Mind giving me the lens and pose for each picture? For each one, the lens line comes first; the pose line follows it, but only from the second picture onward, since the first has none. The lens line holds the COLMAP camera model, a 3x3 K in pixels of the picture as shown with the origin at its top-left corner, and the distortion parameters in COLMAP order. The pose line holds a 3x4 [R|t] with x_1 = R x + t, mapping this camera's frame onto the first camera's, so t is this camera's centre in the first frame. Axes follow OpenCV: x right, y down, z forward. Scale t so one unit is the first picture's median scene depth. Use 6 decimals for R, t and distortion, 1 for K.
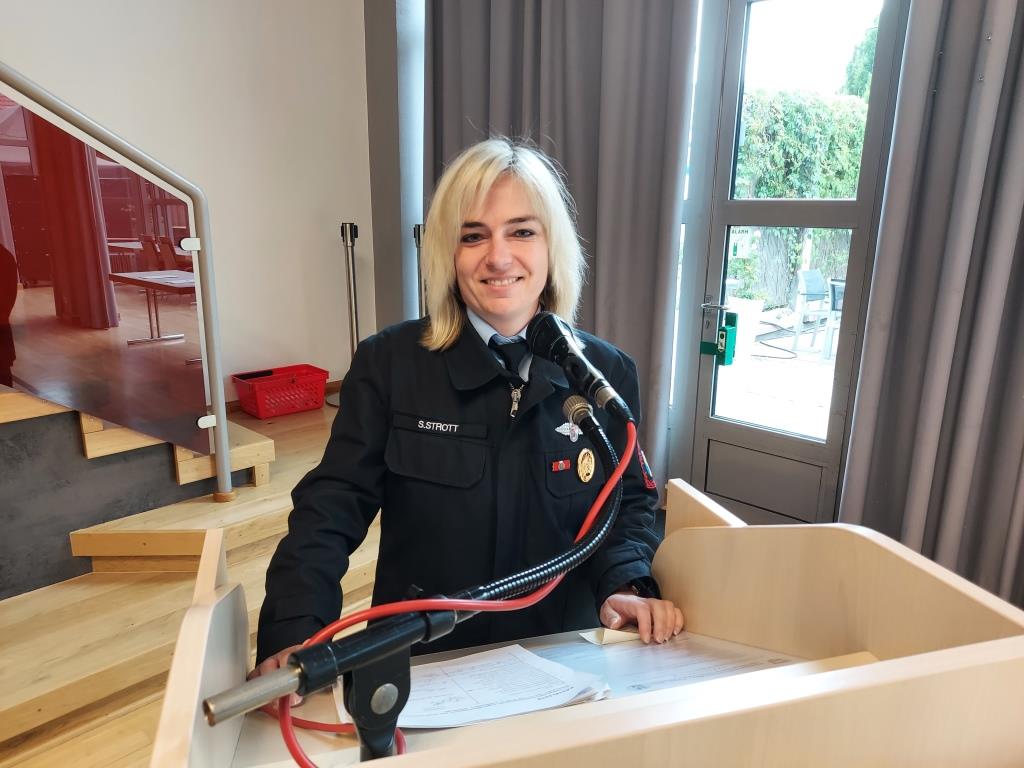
lens RADIAL K [[744.6, 0, 510.4], [0, 744.6, 383.0], [0, 0, 1]] dist [0.039416, 0.001909]
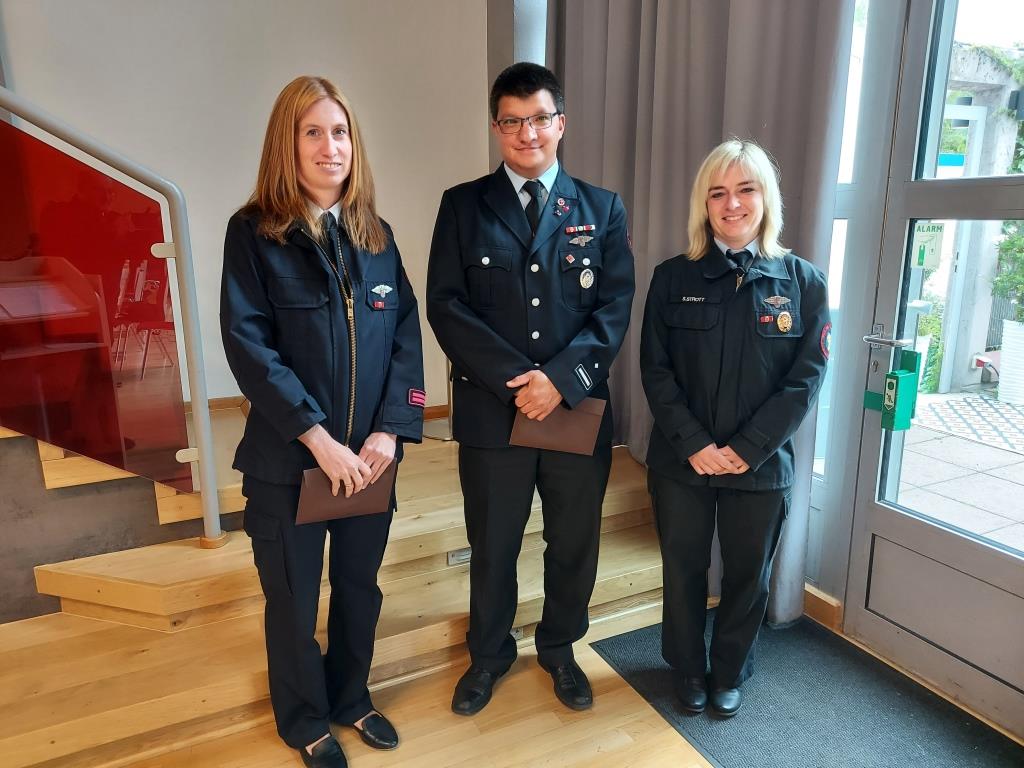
lens RADIAL K [[744.6, 0, 513.2], [0, 744.6, 389.2], [0, 0, 1]] dist [0.039416, 0.001909]
pose [[0.938138, 0.057016, -0.341536, 0.231595], [-0.061278, 0.998119, -0.001694, -0.044535], [0.340797, 0.022518, 0.939867, 0.301310]]
